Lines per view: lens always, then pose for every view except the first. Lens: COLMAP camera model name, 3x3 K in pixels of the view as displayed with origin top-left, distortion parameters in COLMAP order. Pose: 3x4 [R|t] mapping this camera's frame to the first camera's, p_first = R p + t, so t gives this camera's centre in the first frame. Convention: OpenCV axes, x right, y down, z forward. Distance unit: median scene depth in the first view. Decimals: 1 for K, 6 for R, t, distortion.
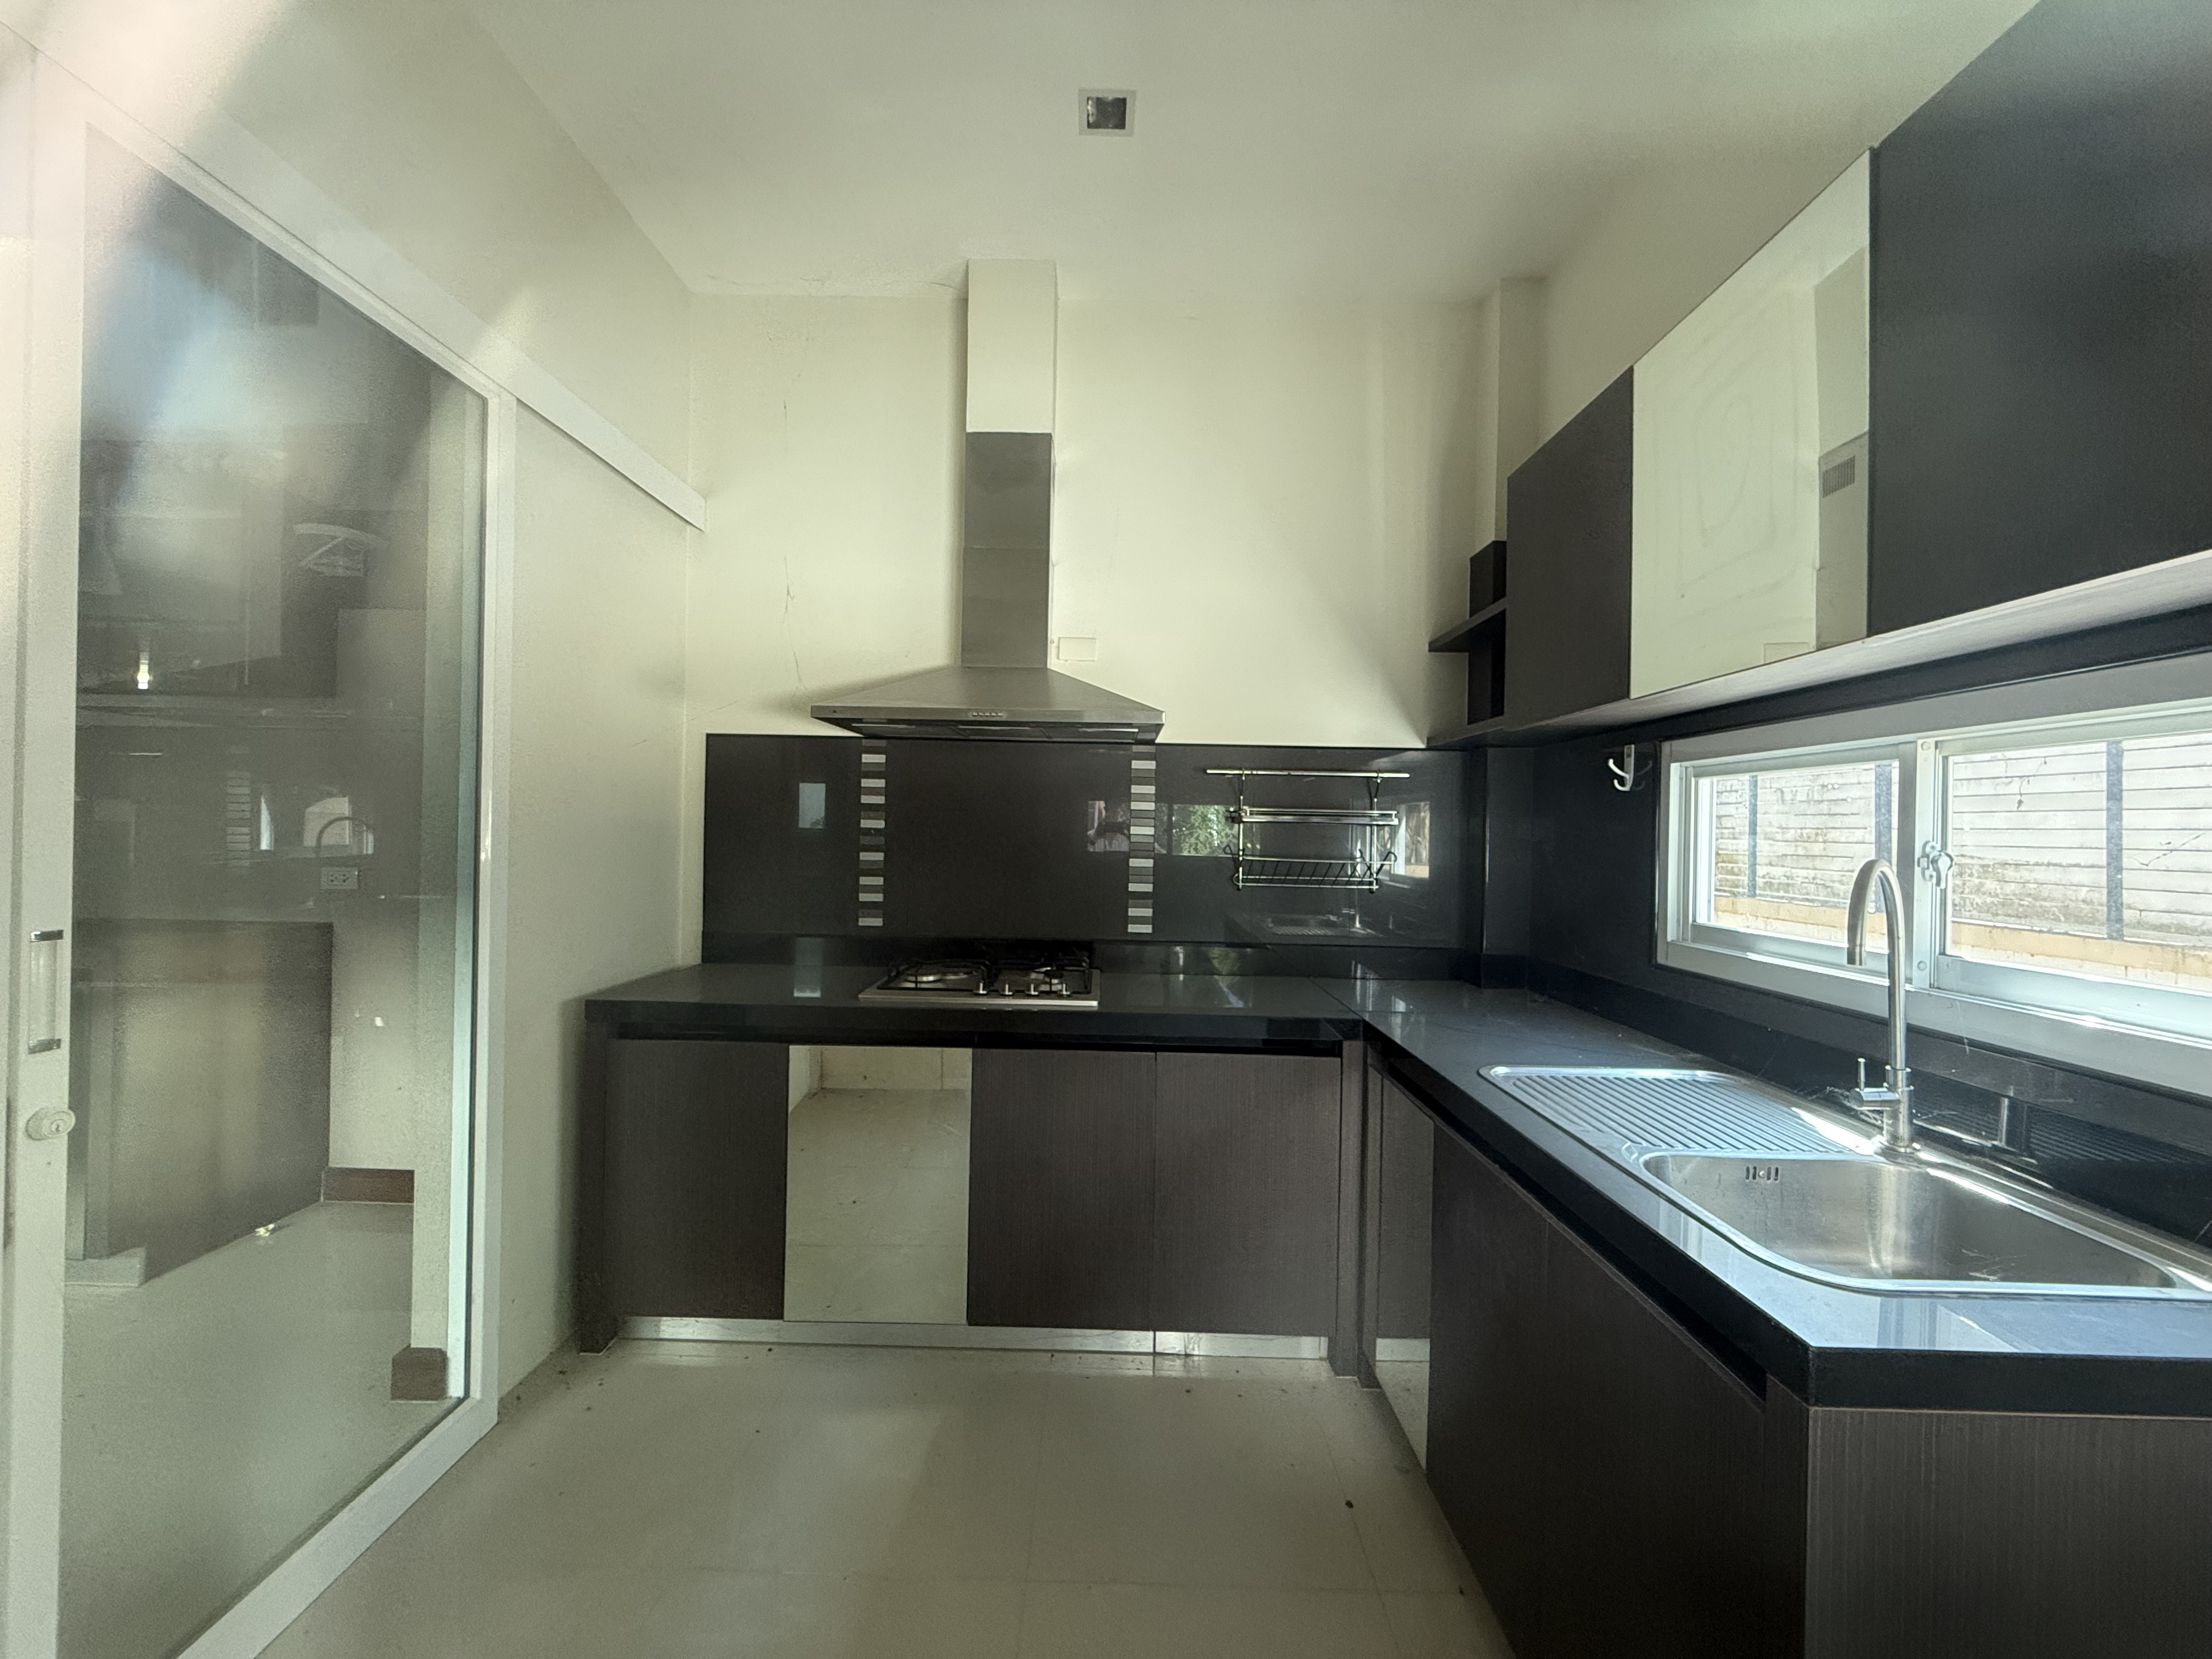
lens RADIAL K [[878.4, 0, 1102.3], [0, 878.4, 831.2], [0, 0, 1]] dist [-0.000756, 0.000378]
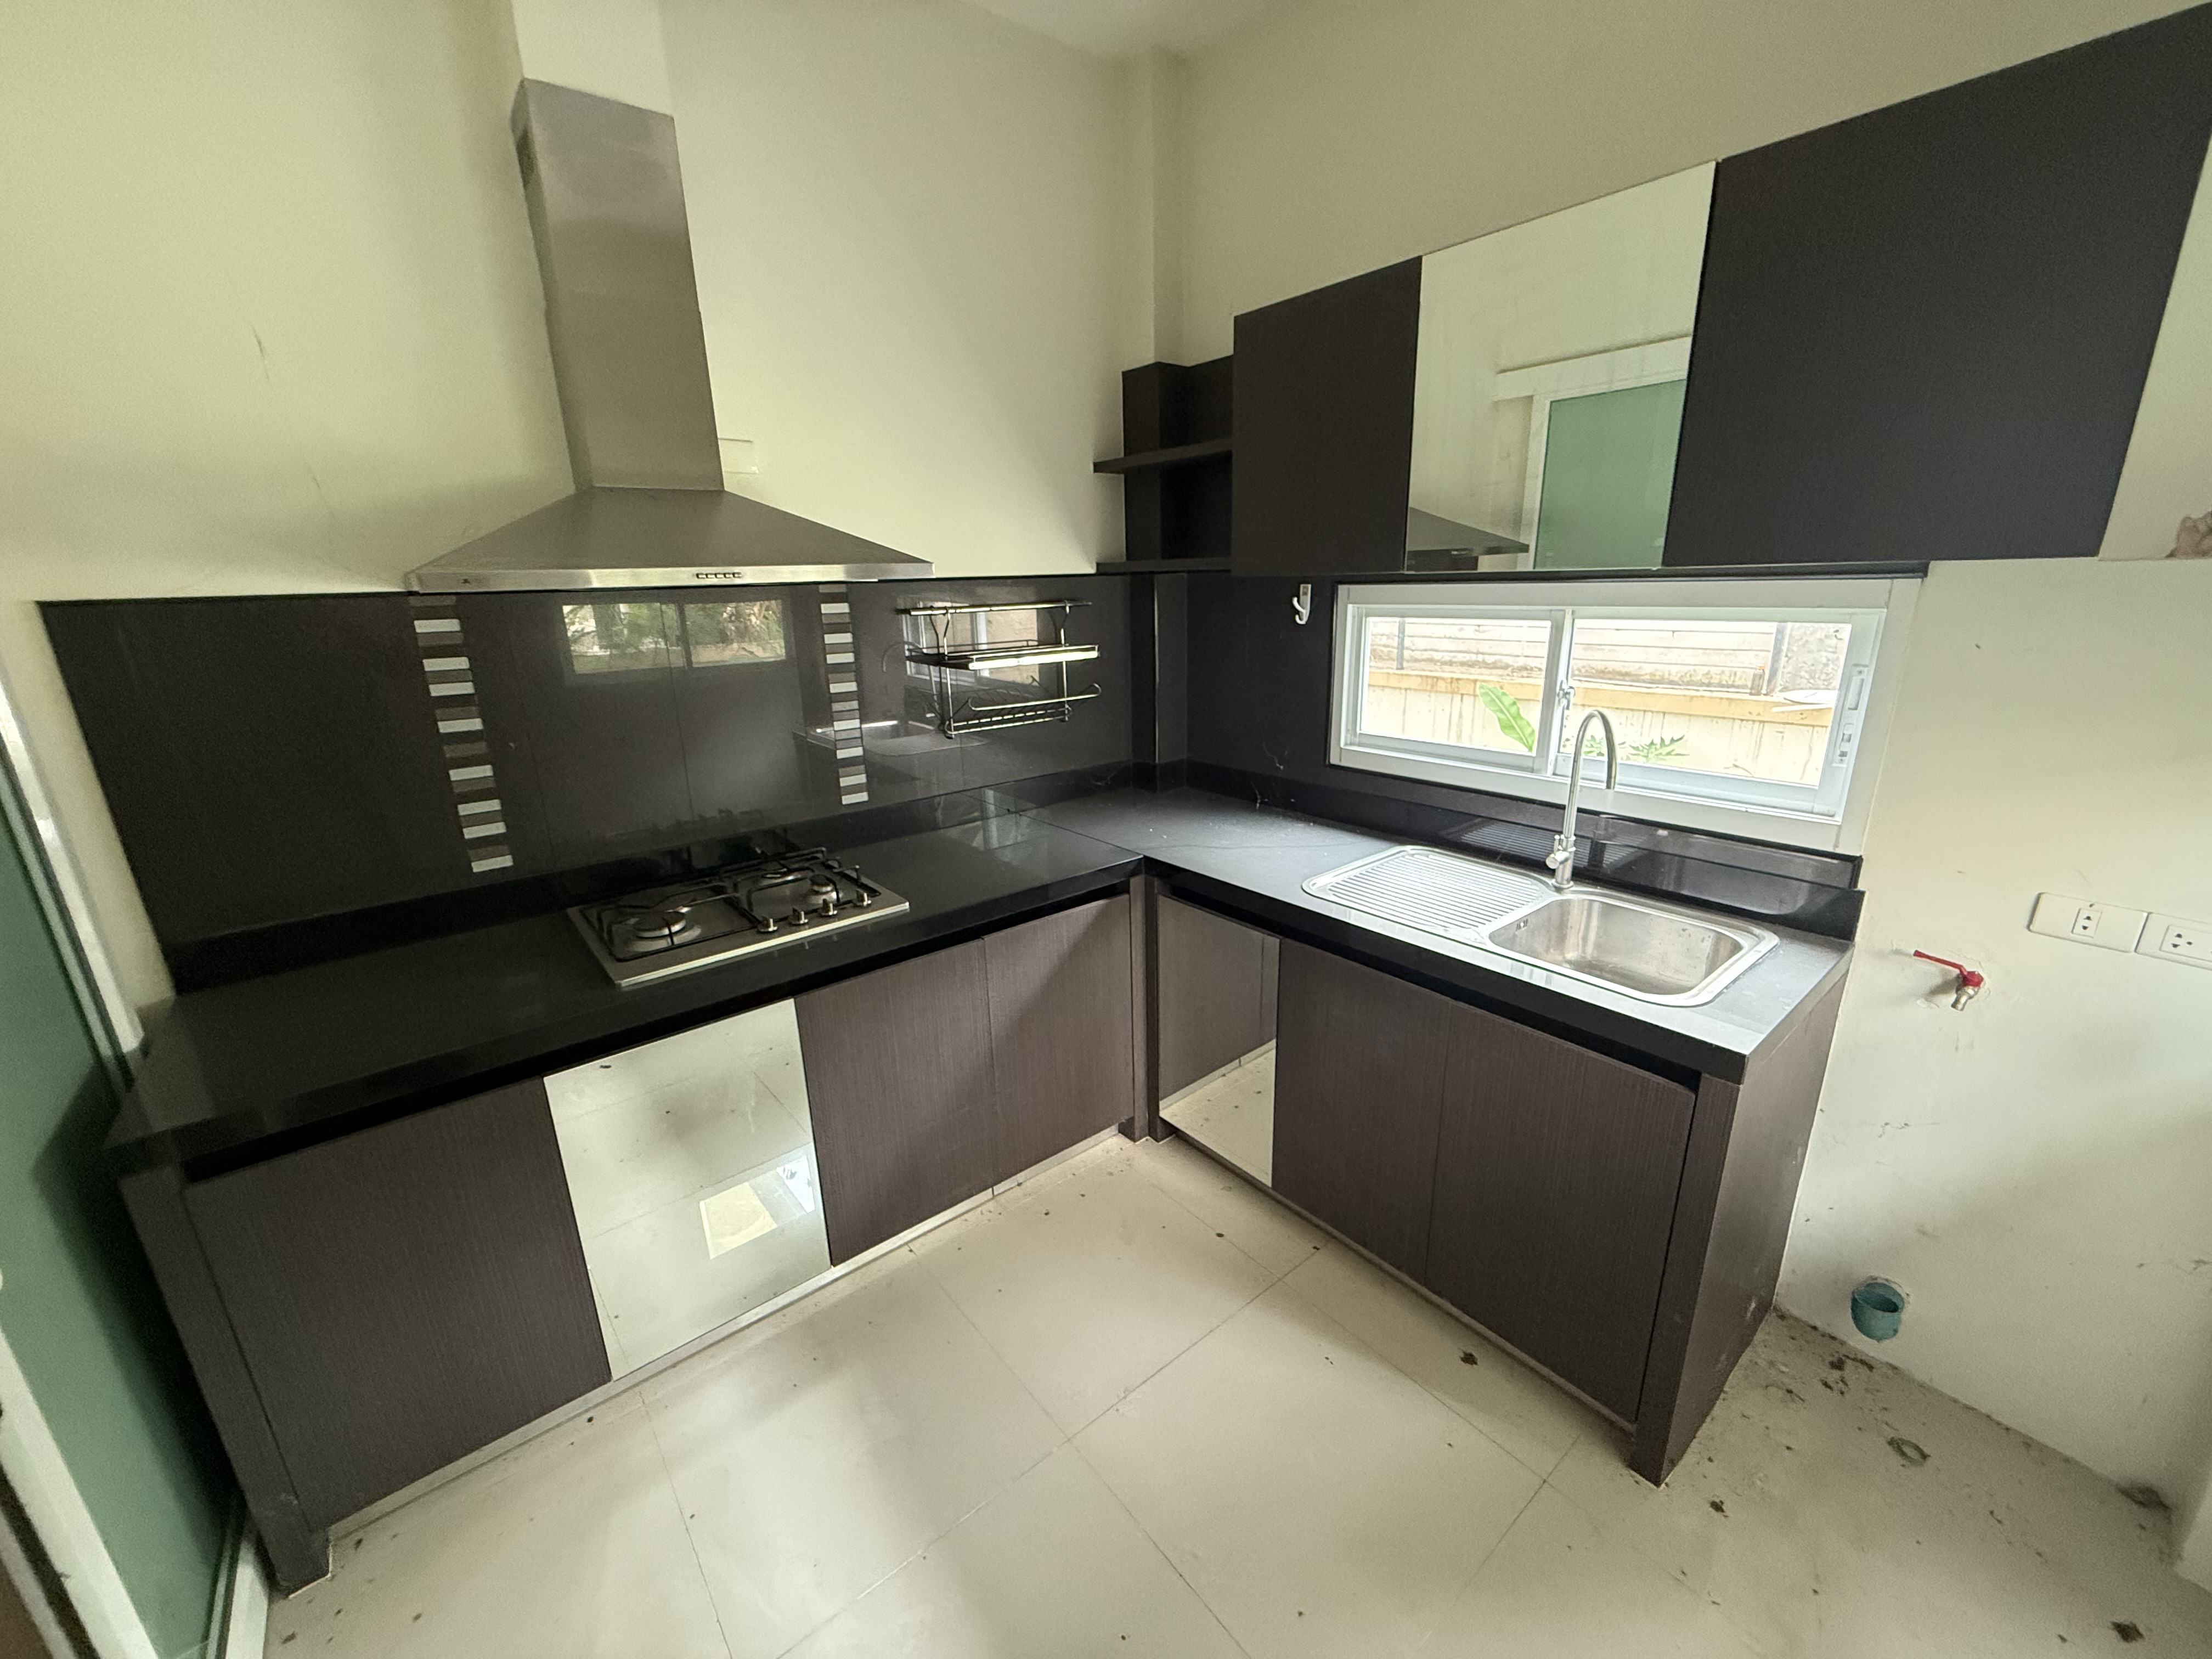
lens RADIAL K [[878.4, 0, 1104.5], [0, 878.4, 823.5], [0, 0, 1]] dist [-0.000756, 0.000378]
pose [[0.768963, -0.213450, 0.602607, -0.389662], [0.041604, 0.957324, 0.286006, -0.138395], [-0.637938, -0.194857, 0.745027, 0.223958]]
